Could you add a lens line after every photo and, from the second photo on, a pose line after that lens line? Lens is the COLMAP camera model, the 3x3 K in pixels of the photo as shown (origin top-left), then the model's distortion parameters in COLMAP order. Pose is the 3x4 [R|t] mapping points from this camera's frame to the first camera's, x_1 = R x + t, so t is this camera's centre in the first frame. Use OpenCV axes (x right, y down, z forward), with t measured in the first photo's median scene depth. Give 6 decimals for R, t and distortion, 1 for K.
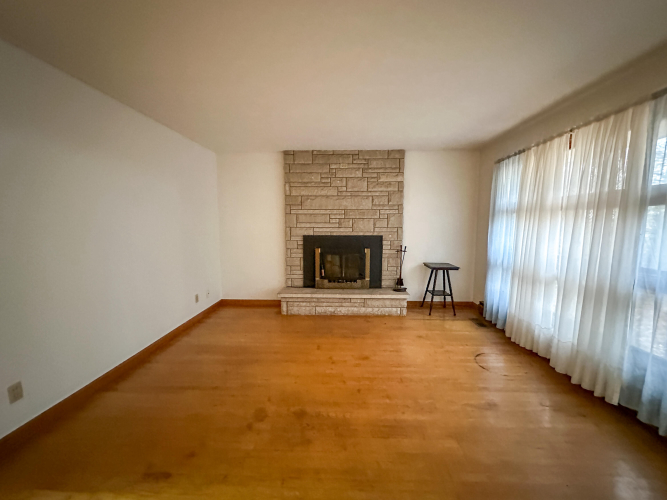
lens RADIAL K [[271.1, 0, 328.0], [0, 271.1, 254.1], [0, 0, 1]] dist [-0.000223, 0.000814]
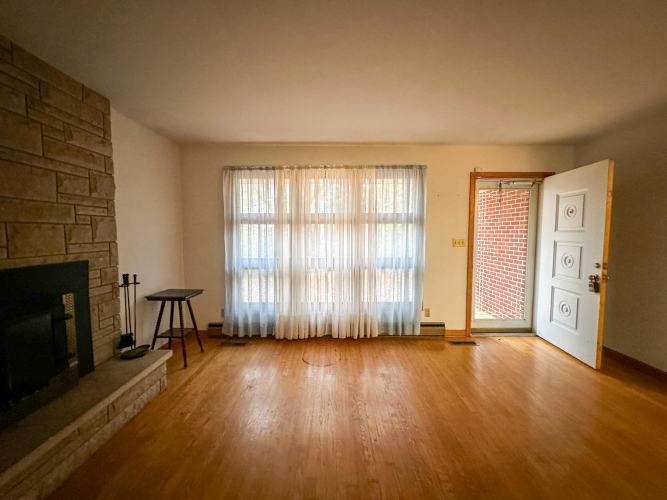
lens RADIAL K [[271.1, 0, 332.7], [0, 271.1, 249.6], [0, 0, 1]] dist [-0.000223, 0.000814]
pose [[-0.044718, -0.062527, 0.997041, -0.299520], [0.117332, 0.990803, 0.067398, -0.069792], [-0.992085, 0.119998, -0.036970, 0.598946]]
